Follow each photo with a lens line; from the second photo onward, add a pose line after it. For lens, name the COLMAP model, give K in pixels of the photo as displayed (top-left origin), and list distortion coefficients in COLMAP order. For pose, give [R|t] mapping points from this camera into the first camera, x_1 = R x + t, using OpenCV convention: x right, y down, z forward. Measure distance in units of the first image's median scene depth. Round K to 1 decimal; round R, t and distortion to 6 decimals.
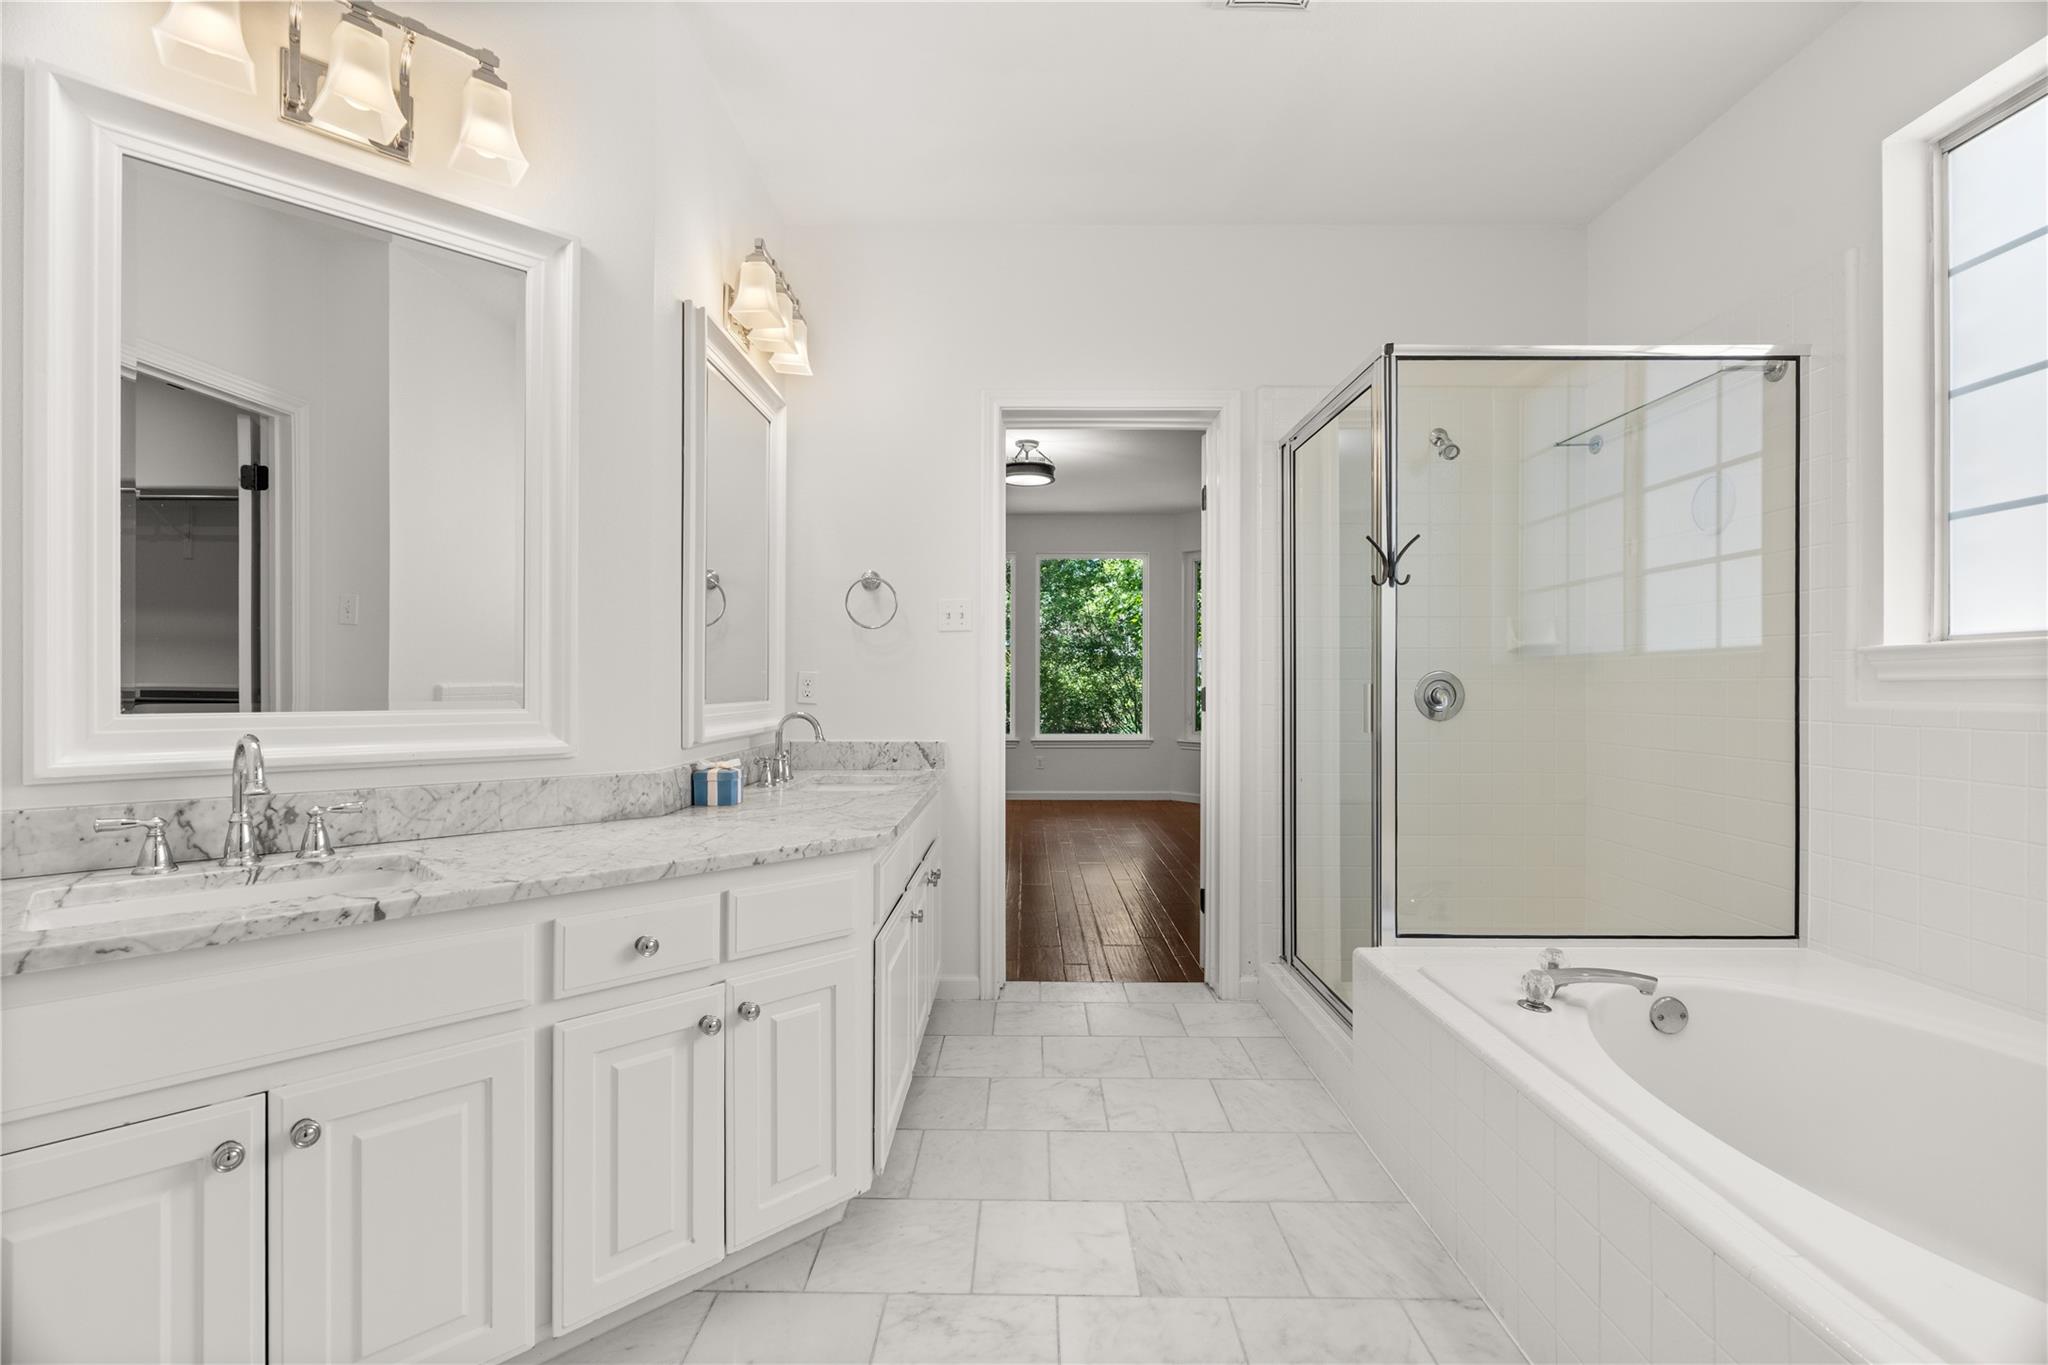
lens RADIAL K [[904.9, 0, 1030.0], [0, 904.9, 680.4], [0, 0, 1]] dist [-0.001874, 0.000291]
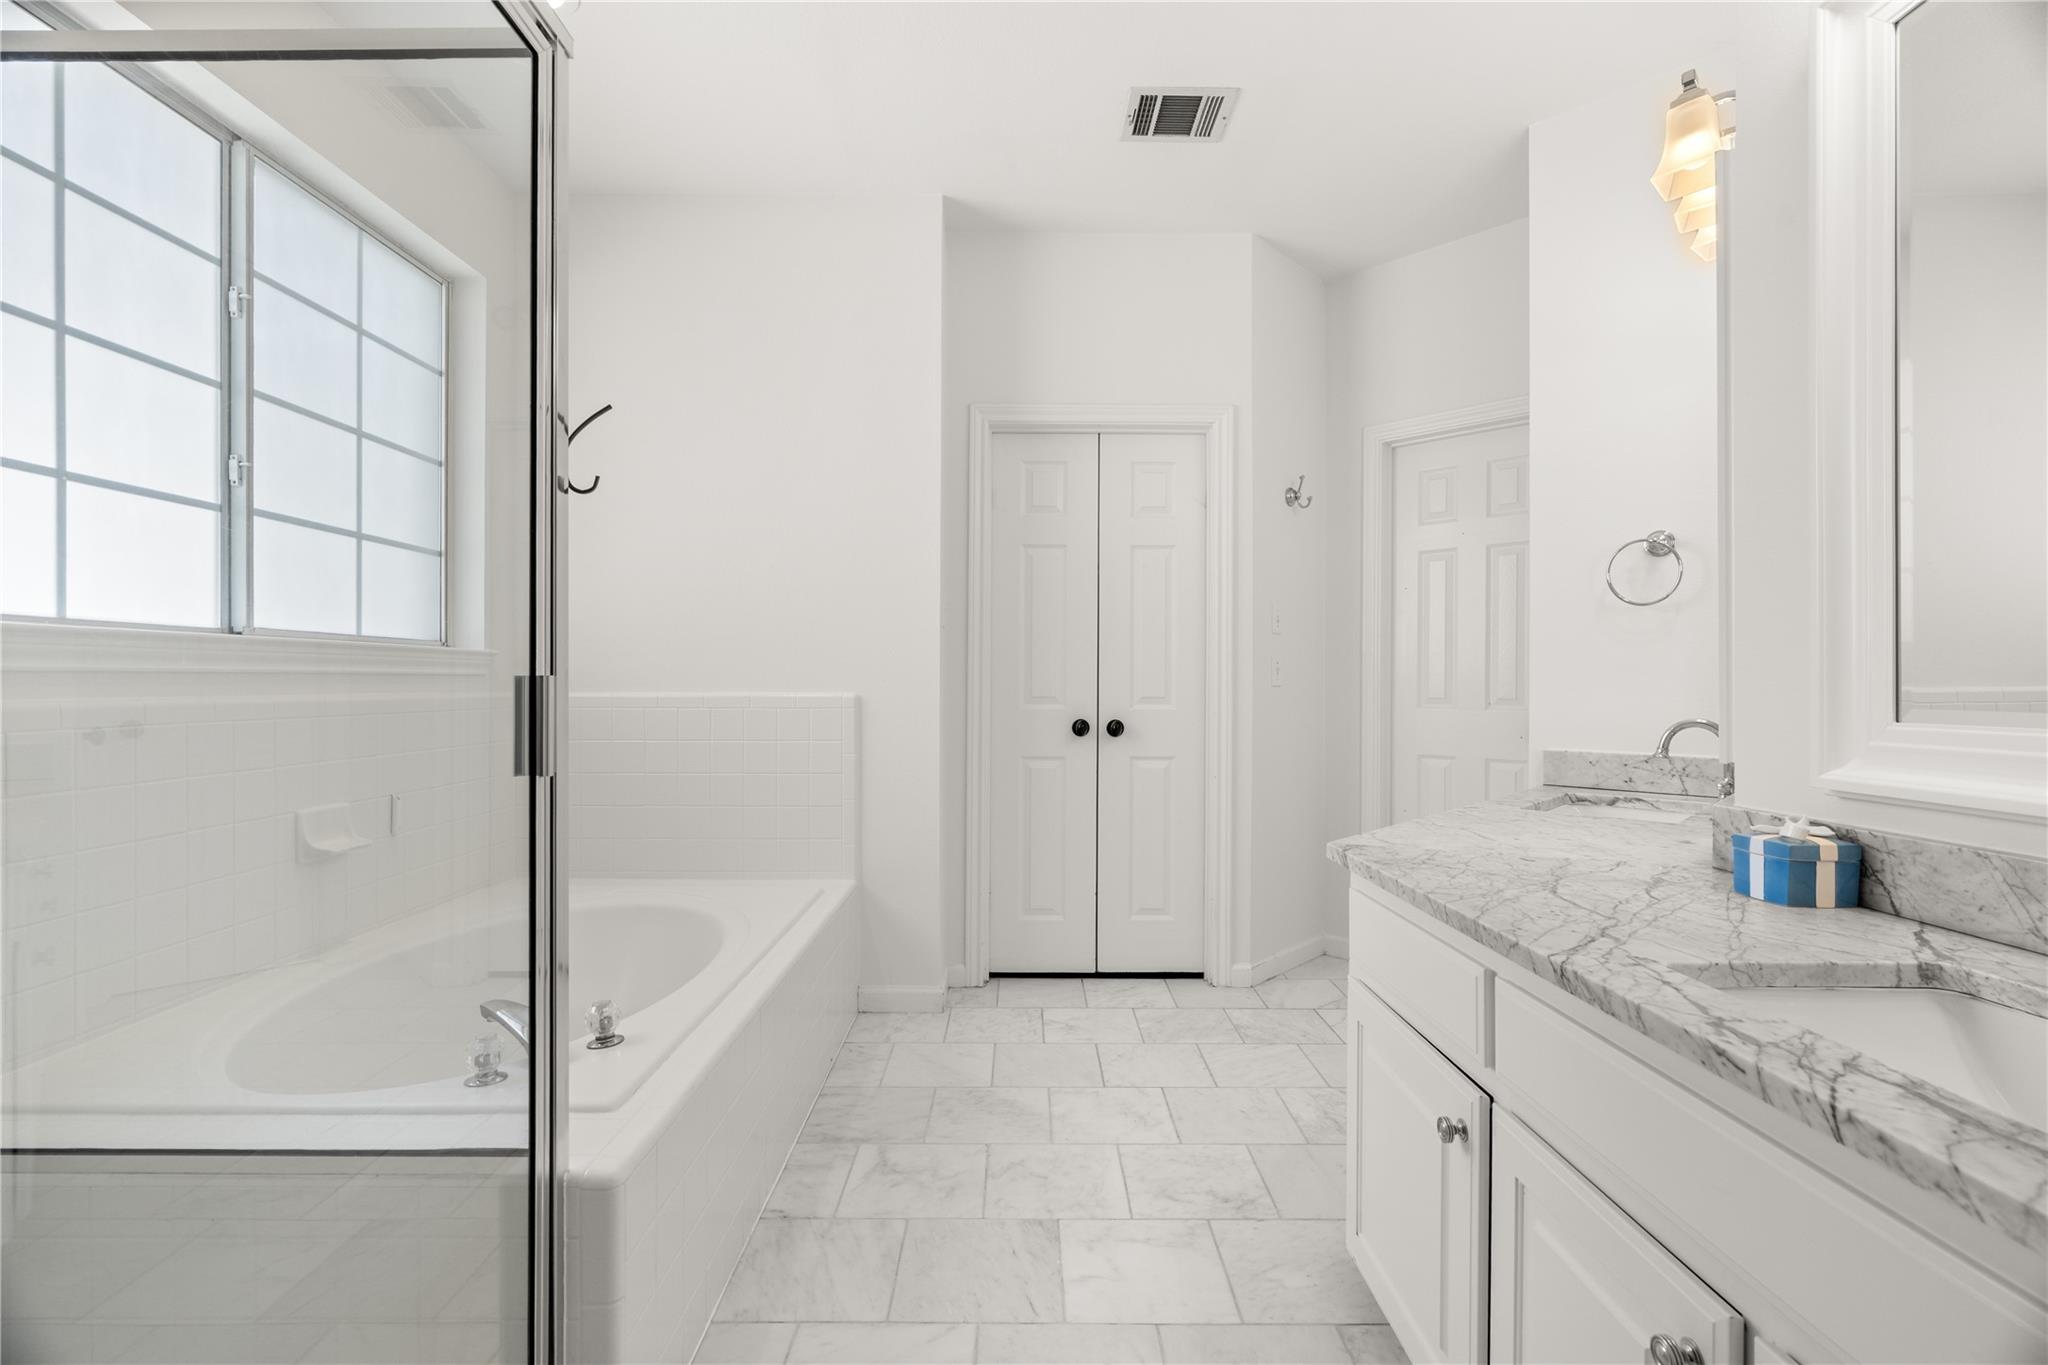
lens RADIAL K [[904.9, 0, 1016.8], [0, 904.9, 681.1], [0, 0, 1]] dist [-0.001874, 0.000291]
pose [[-0.999981, -0.003037, 0.005341, 0.167631], [-0.003034, 0.999995, 0.000568, 0.003888], [-0.005343, 0.000552, -0.999986, 2.095316]]
